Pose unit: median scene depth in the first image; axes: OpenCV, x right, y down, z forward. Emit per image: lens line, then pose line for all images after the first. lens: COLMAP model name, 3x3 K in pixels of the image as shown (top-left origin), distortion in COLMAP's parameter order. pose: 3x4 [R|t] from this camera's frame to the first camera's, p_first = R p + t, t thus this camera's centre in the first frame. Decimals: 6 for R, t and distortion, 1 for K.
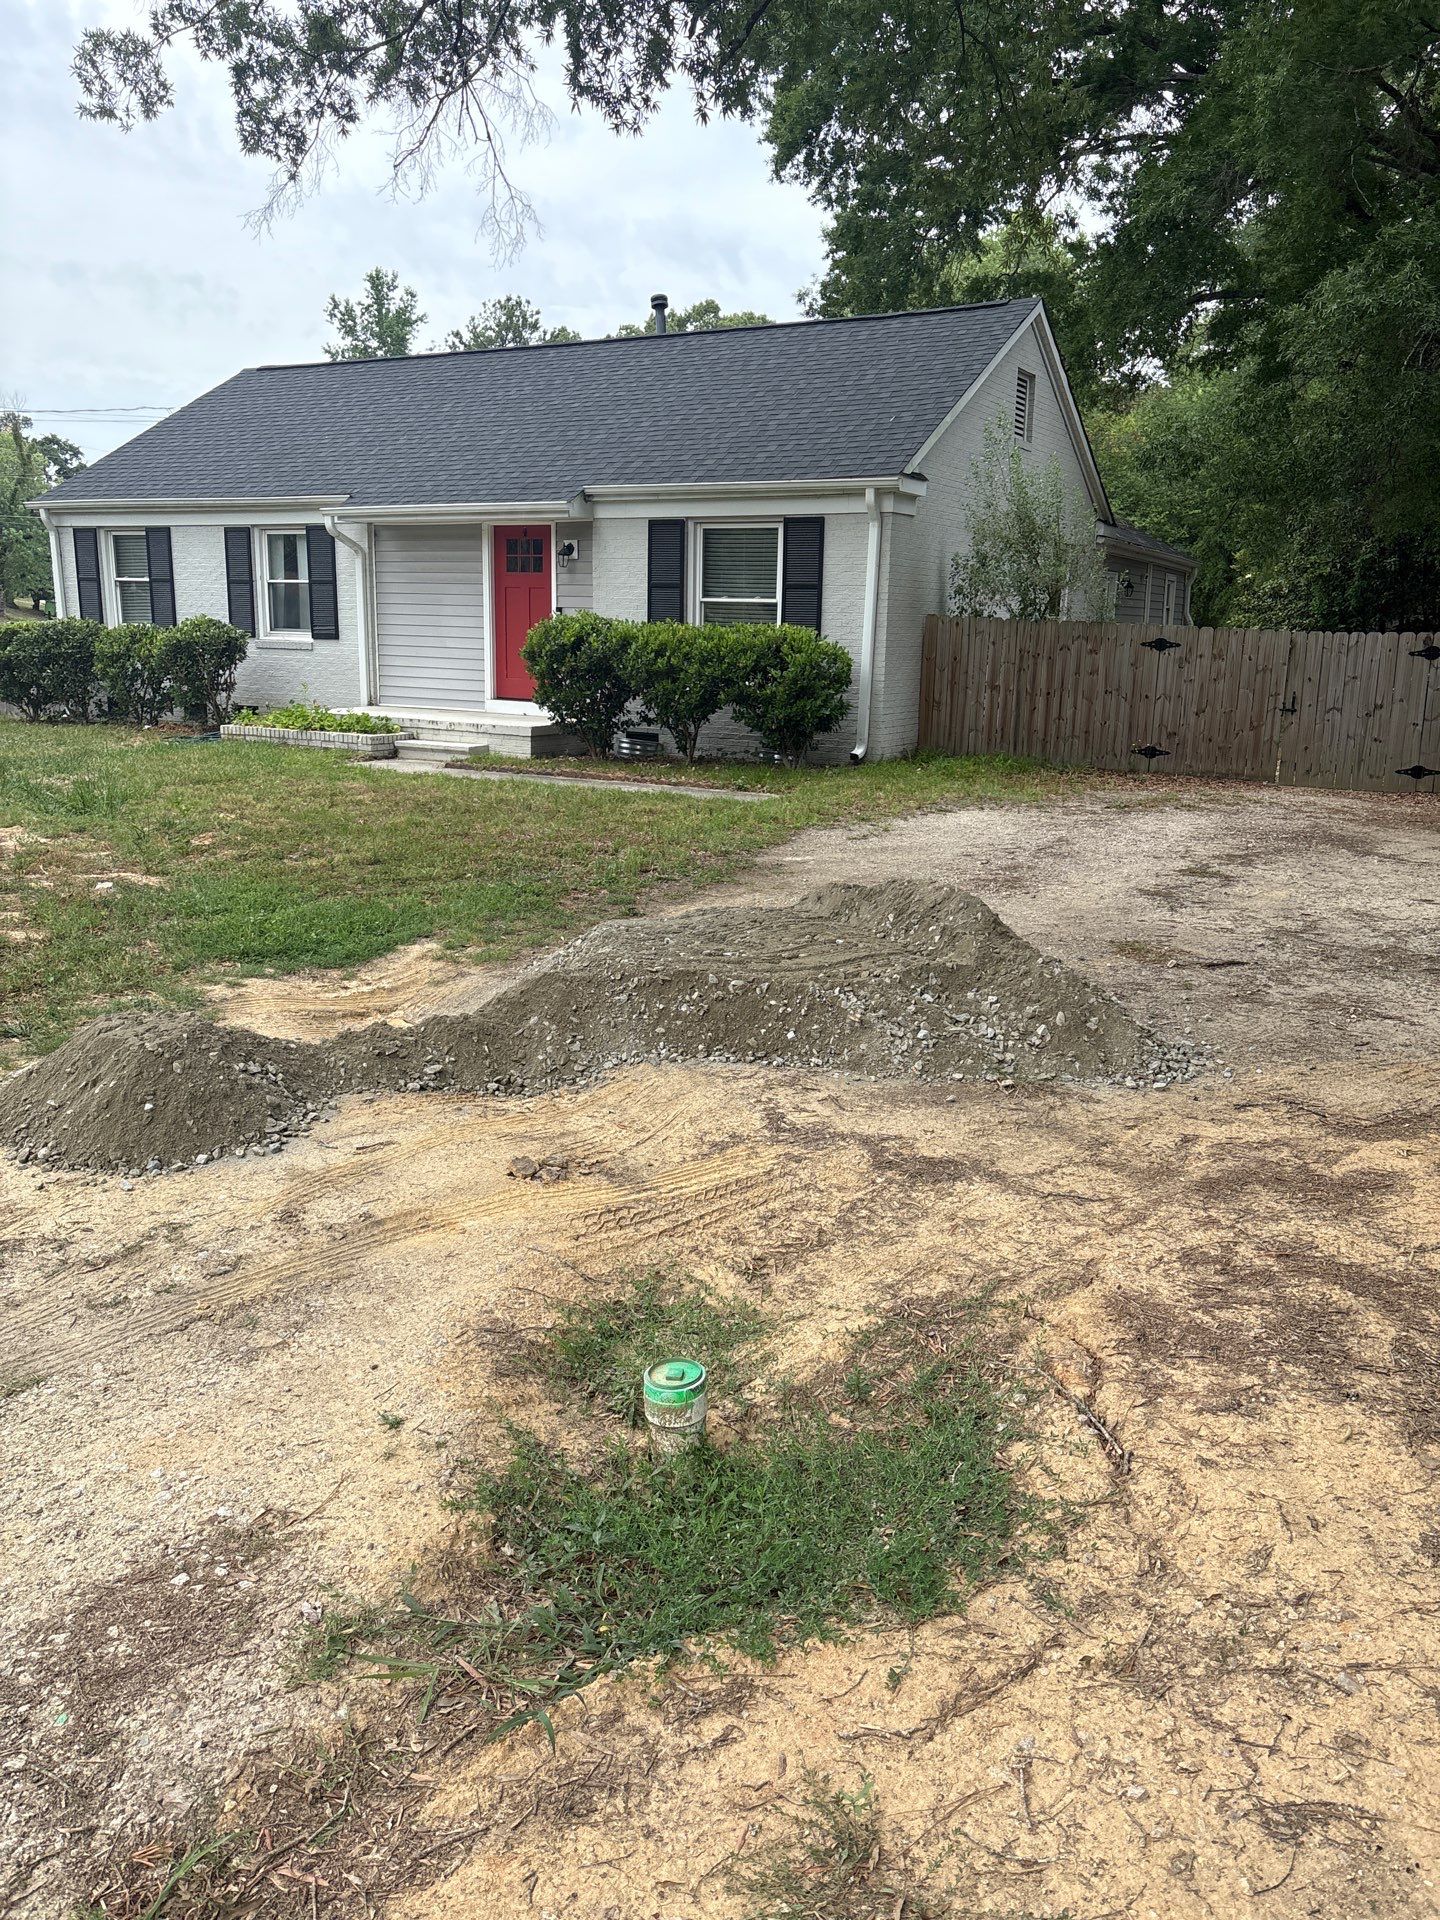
lens RADIAL K [[1453.9, 0, 705.0], [0, 1453.9, 998.6], [0, 0, 1]] dist [0.074850, -0.123637]
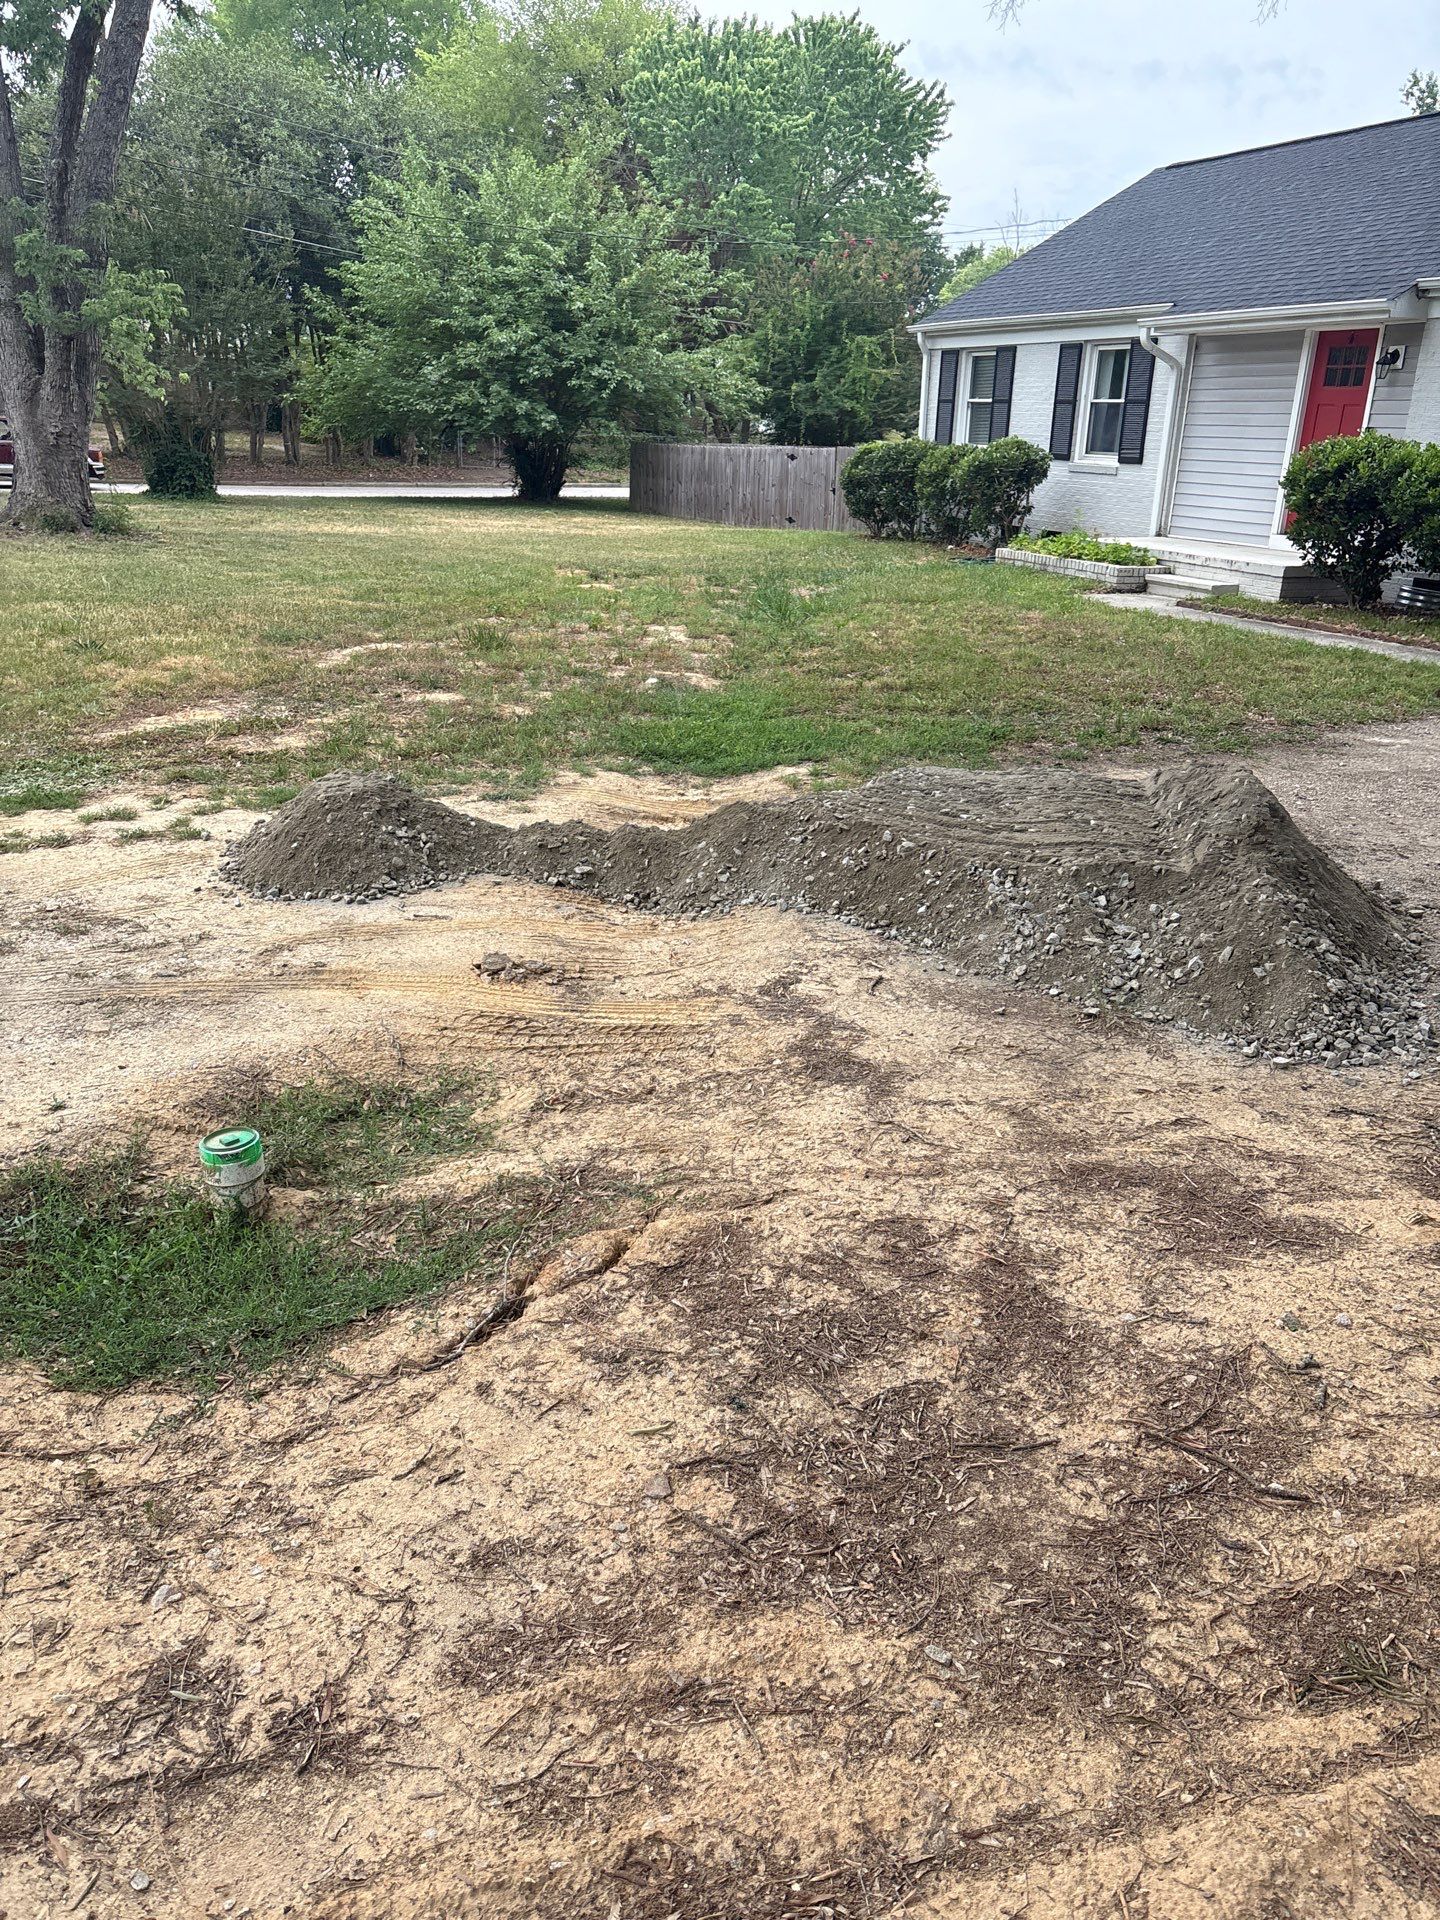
lens RADIAL K [[1421.0, 0, 691.3], [0, 1421.0, 989.0], [0, 0, 1]] dist [0.075368, -0.066883]
pose [[0.792566, 0.231536, -0.564119, 0.211114], [-0.169648, 0.972310, 0.160725, -0.020662], [0.585712, -0.031683, 0.809900, 0.088593]]
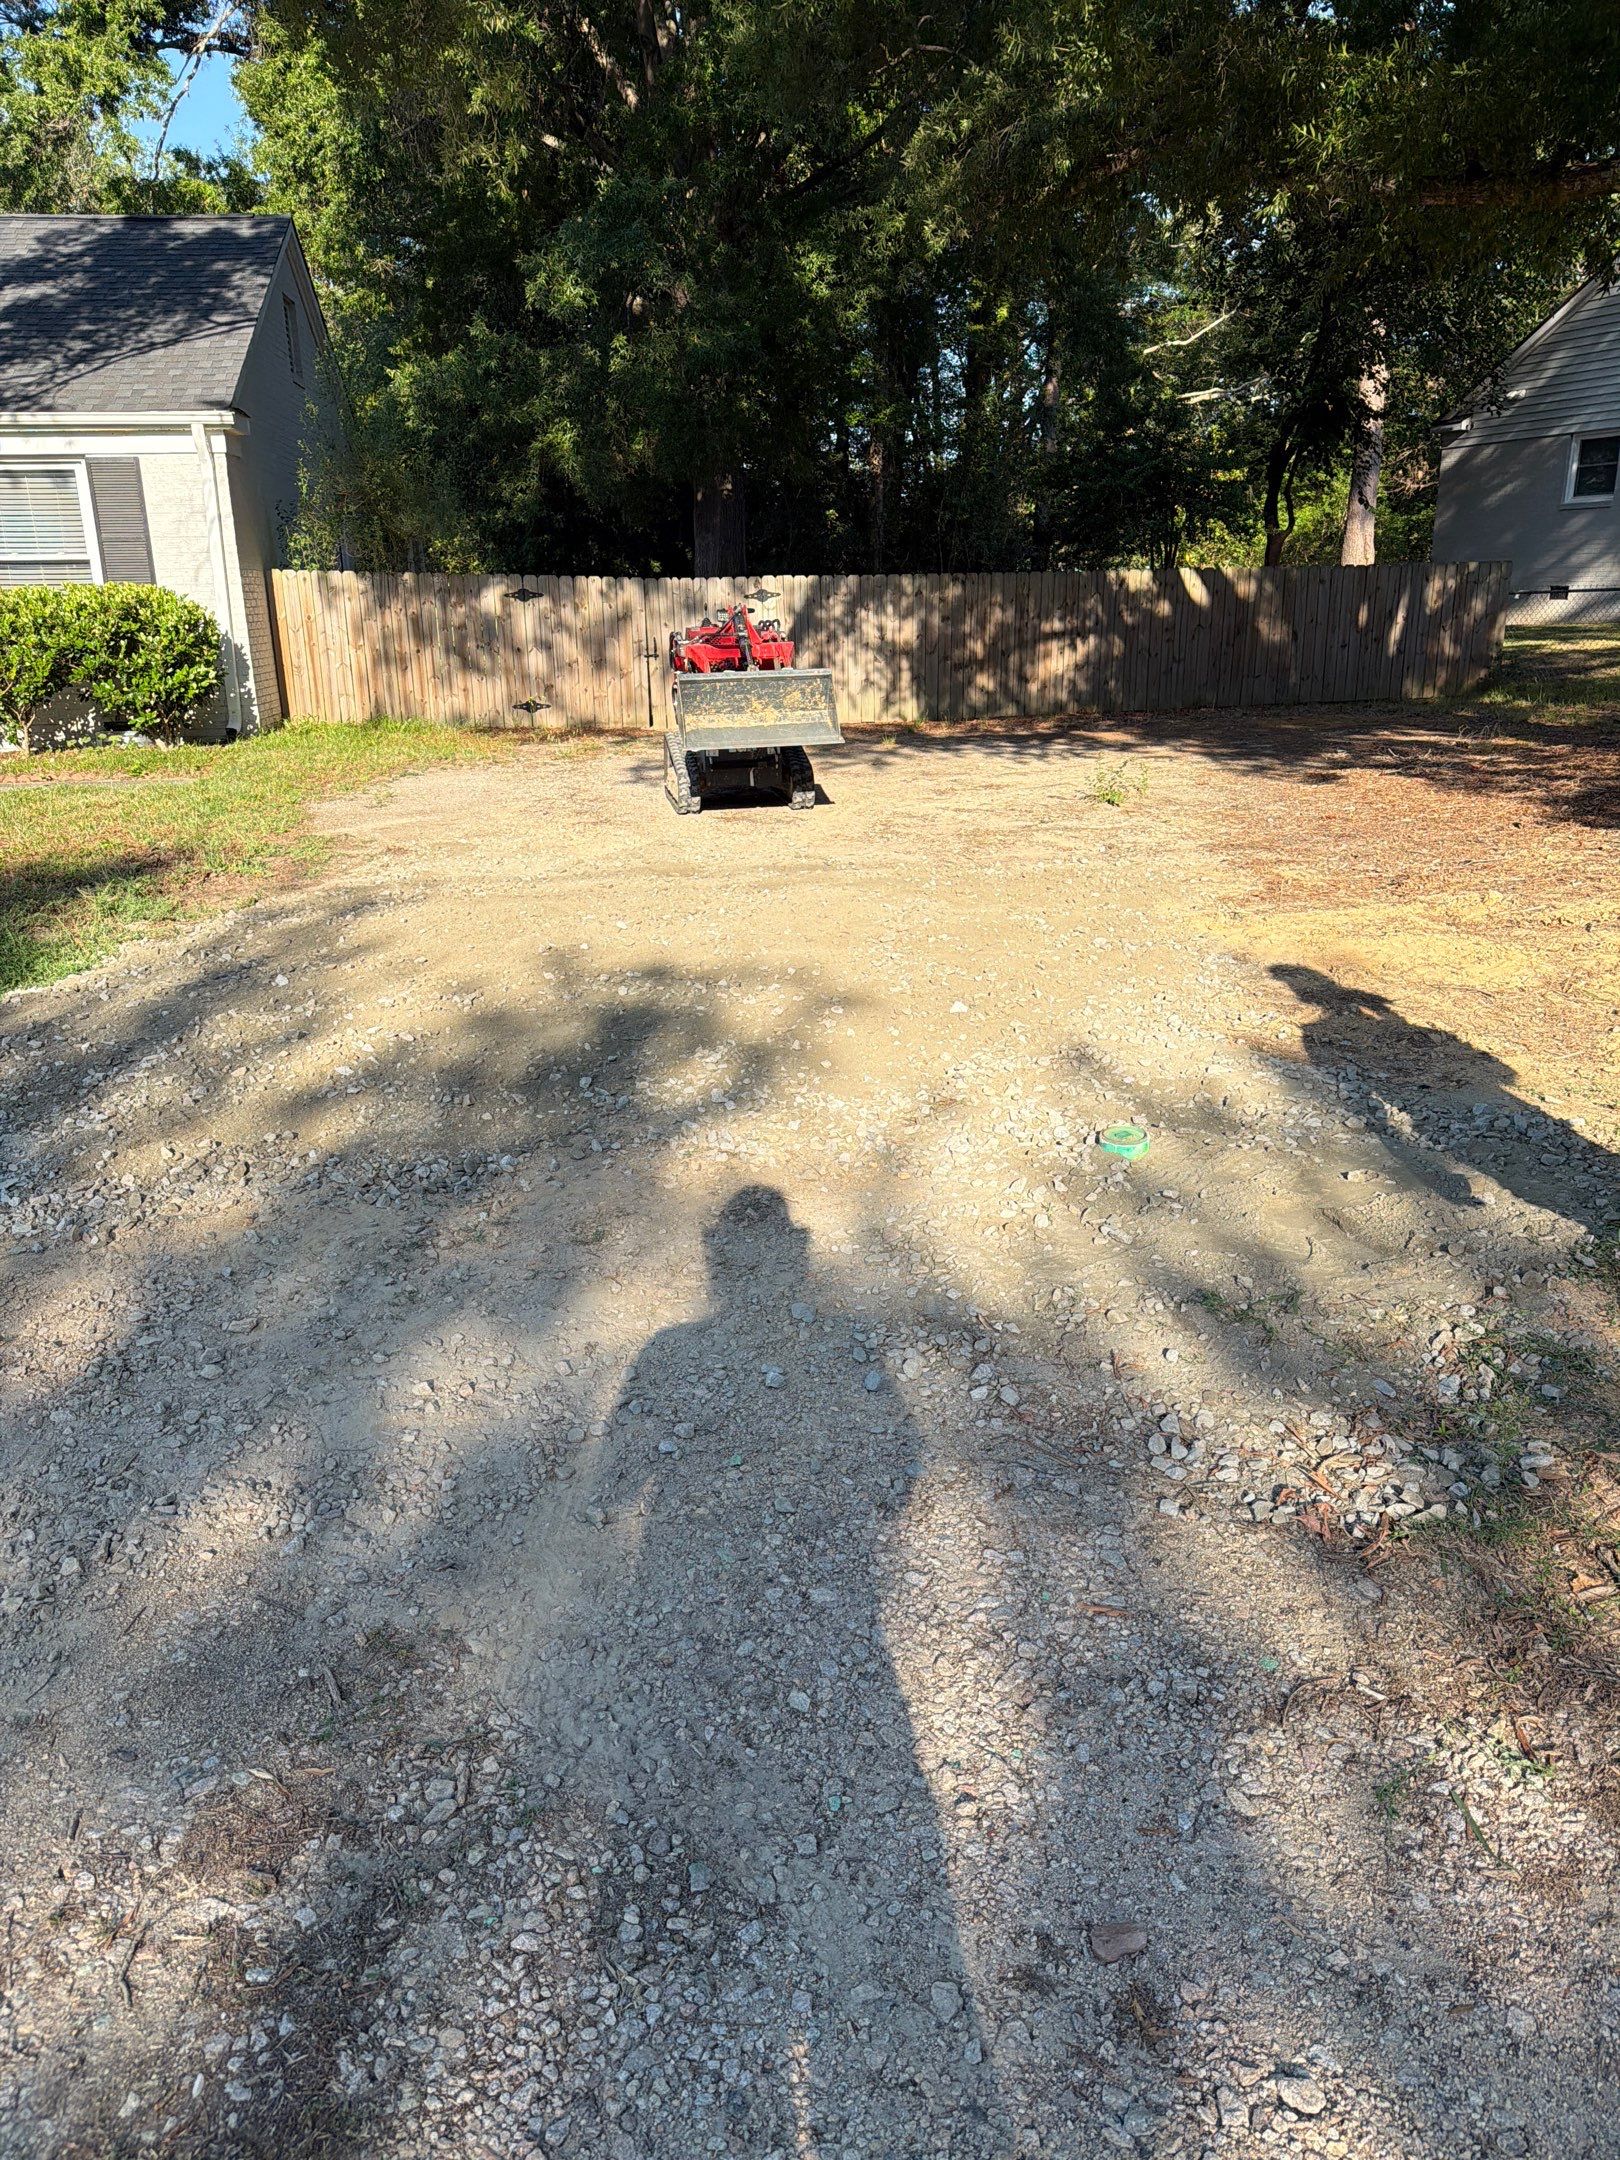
lens RADIAL K [[1551.7, 0, 777.0], [0, 1551.7, 1106.9], [0, 0, 1]] dist [0.046249, -0.045013]
pose [[0.813977, -0.211660, 0.540964, -0.250264], [0.174179, 0.977336, 0.120313, 0.003048], [-0.554169, -0.003708, 0.832396, 0.017175]]
